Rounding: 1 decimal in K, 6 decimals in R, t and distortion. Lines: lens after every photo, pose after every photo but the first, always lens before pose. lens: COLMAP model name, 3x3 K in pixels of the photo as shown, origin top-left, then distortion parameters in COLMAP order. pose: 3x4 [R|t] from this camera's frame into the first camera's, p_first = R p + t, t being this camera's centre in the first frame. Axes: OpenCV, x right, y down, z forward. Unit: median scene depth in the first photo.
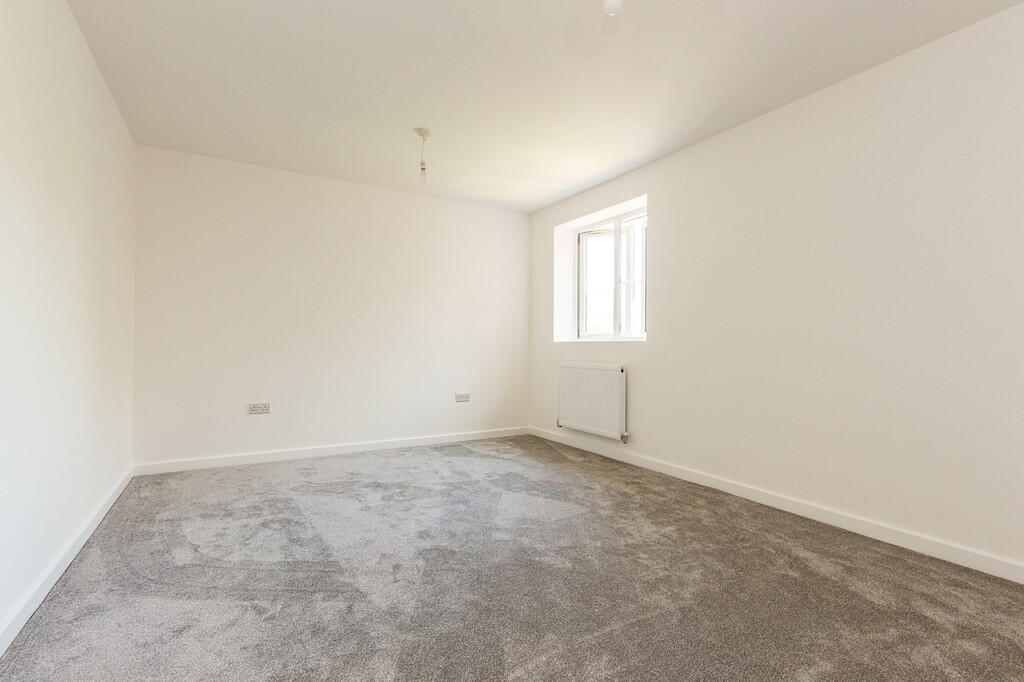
lens RADIAL K [[481.9, 0, 510.8], [0, 481.9, 333.0], [0, 0, 1]] dist [0.000566, -0.000568]
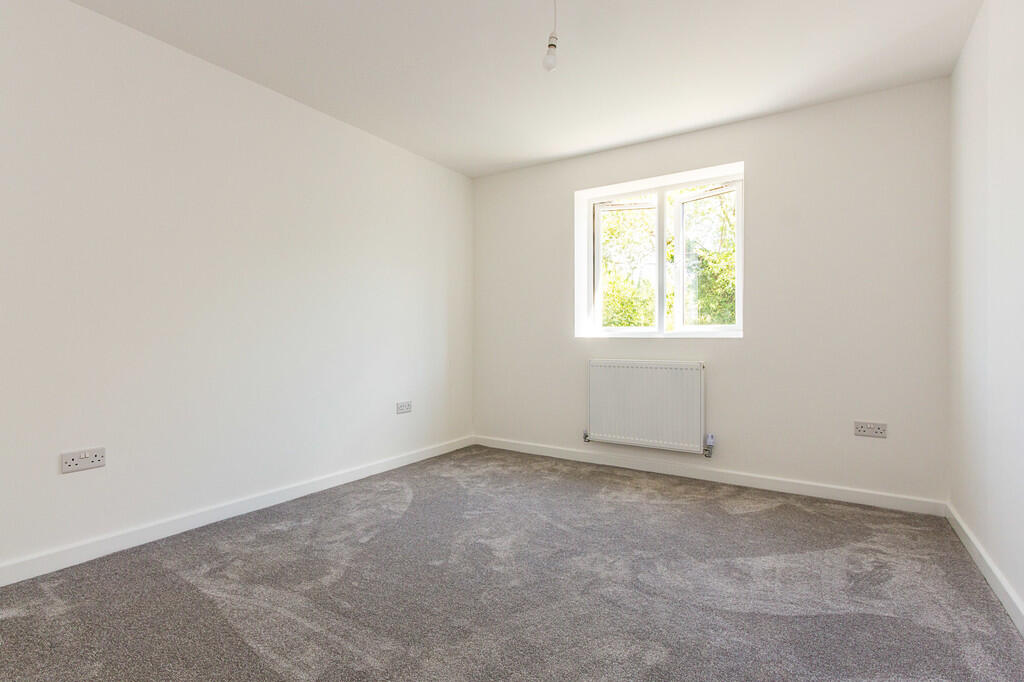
lens RADIAL K [[481.9, 0, 510.8], [0, 481.9, 333.0], [0, 0, 1]] dist [0.000566, -0.000568]
pose [[0.889999, -0.004240, 0.455943, -0.384290], [-0.012759, 0.999334, 0.034198, -0.012149], [-0.455784, -0.036254, 0.889352, 0.343669]]
